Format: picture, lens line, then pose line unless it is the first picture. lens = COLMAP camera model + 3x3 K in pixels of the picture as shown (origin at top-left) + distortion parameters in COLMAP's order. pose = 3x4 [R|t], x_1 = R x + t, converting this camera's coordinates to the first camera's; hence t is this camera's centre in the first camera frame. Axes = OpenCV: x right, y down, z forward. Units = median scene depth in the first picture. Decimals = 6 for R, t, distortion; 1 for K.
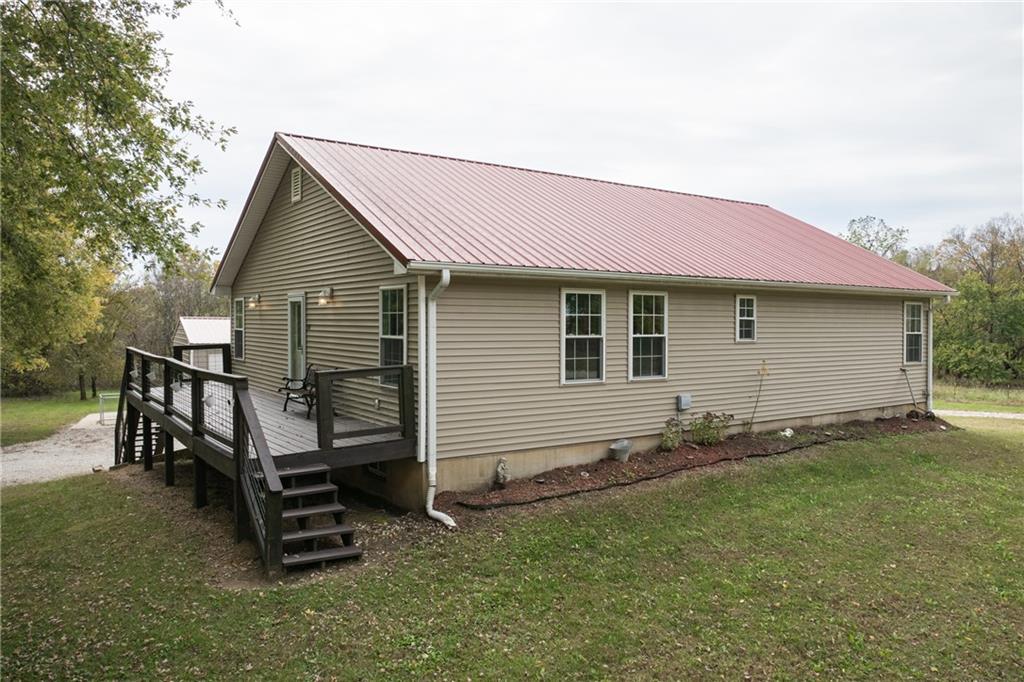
lens RADIAL K [[727.2, 0, 511.7], [0, 727.2, 377.9], [0, 0, 1]] dist [0.036743, 0.000155]
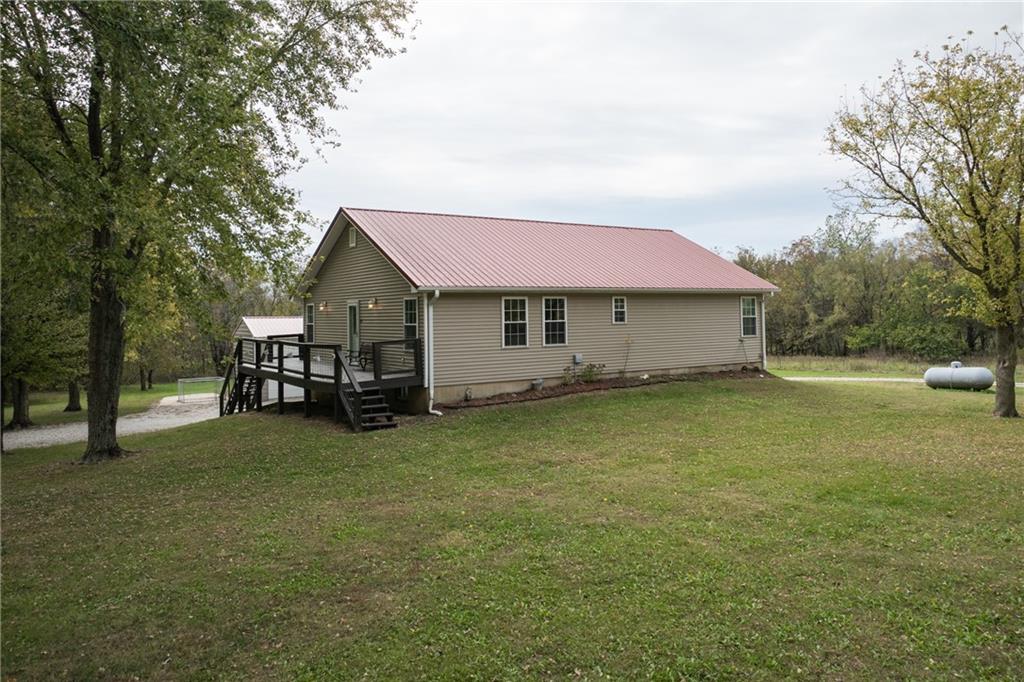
lens RADIAL K [[720.9, 0, 544.8], [0, 720.9, 312.1], [0, 0, 1]] dist [0.003183, 0.000187]
pose [[0.999491, -0.022354, 0.022773, 0.129474], [0.024091, 0.996577, -0.079076, 0.061479], [-0.020927, 0.079584, 0.996608, -0.795697]]
